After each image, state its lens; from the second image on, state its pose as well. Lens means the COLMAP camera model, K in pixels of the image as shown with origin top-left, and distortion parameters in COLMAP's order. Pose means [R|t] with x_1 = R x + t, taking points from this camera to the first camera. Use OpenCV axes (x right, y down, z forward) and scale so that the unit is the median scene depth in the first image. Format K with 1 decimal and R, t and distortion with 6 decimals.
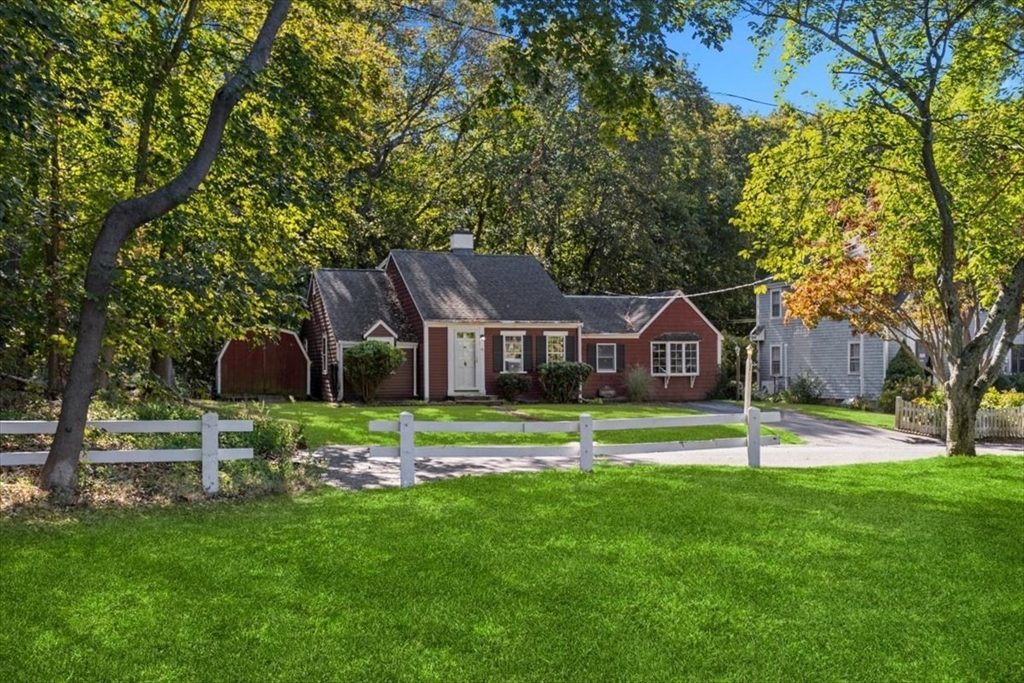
lens RADIAL K [[824.5, 0, 512.0], [0, 824.5, 341.5], [0, 0, 1]] dist [0.003701, 0.002990]
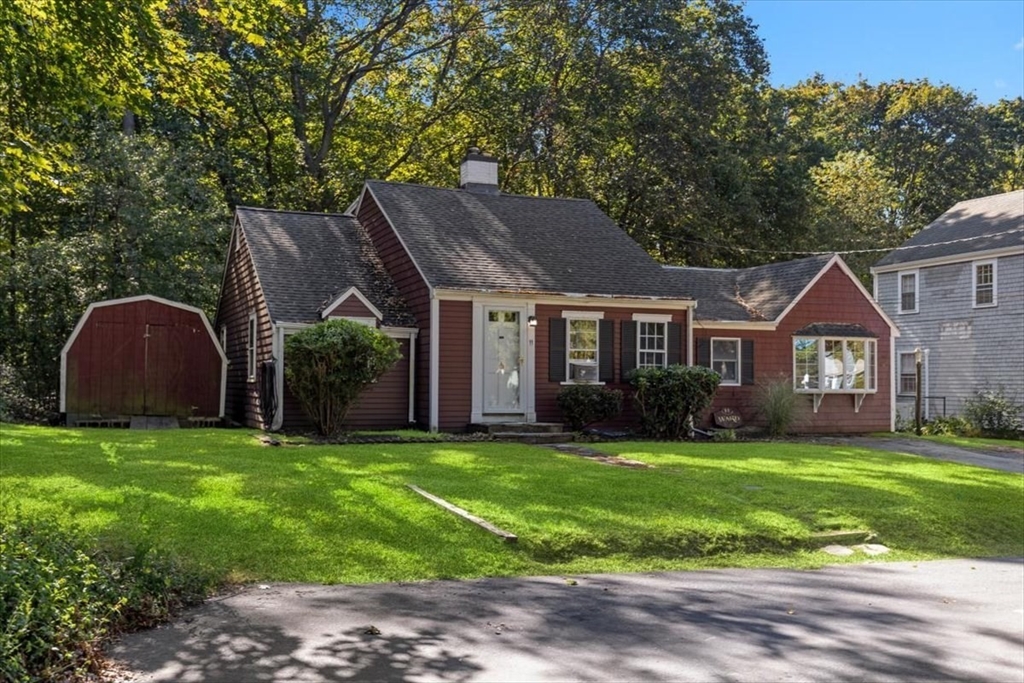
lens RADIAL K [[906.7, 0, 512.0], [0, 906.7, 341.5], [0, 0, 1]] dist [0.002937, 0.002605]
pose [[0.998864, 0.016455, 0.044726, -0.075723], [-0.015885, 0.999788, -0.013082, 0.017278], [-0.044931, 0.012357, 0.998914, 0.367229]]
